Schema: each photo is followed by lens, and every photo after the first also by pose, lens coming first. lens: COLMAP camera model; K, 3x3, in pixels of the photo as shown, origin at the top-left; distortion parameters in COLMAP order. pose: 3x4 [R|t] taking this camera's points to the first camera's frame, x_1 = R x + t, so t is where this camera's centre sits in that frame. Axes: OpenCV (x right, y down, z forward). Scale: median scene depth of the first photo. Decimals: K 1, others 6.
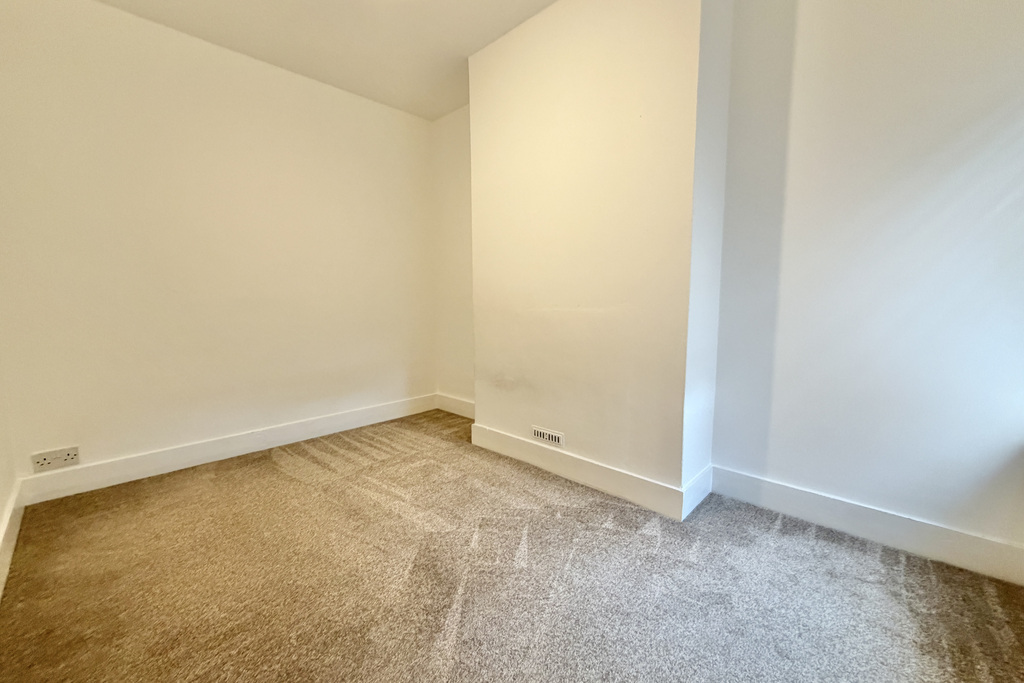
lens RADIAL K [[407.8, 0, 513.0], [0, 407.8, 342.4], [0, 0, 1]] dist [-0.000687, -0.000135]
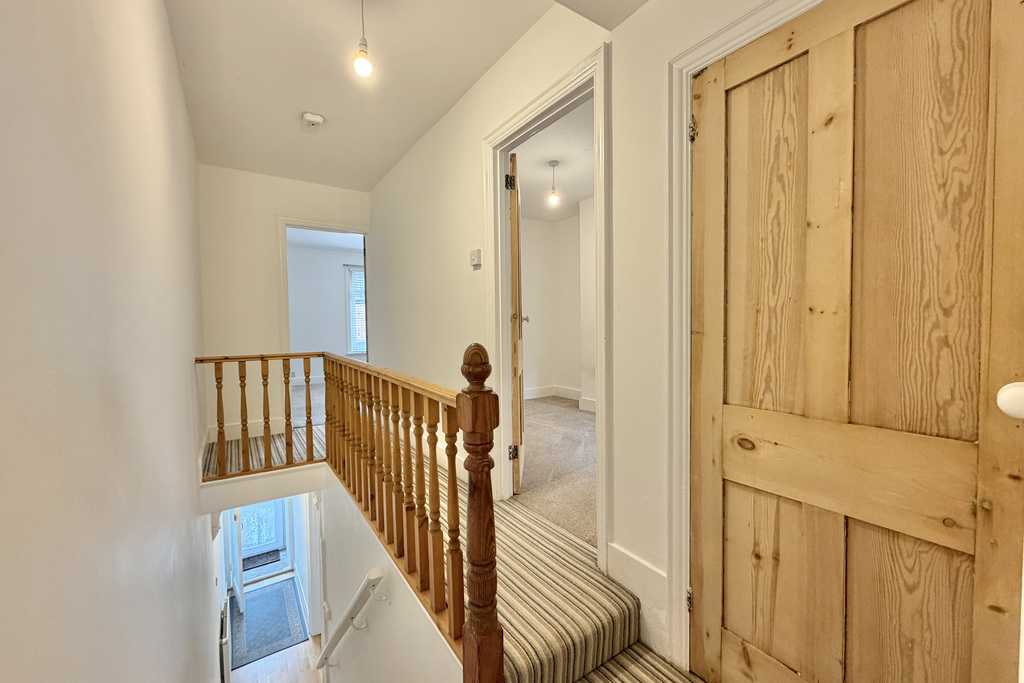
lens RADIAL K [[407.8, 0, 510.8], [0, 407.8, 341.4], [0, 0, 1]] dist [-0.000687, -0.000135]
pose [[0.978211, 0.006457, -0.207514, -0.023818], [-0.020715, 0.997564, -0.066606, 0.082176], [0.206578, 0.069454, 0.975962, -0.895185]]
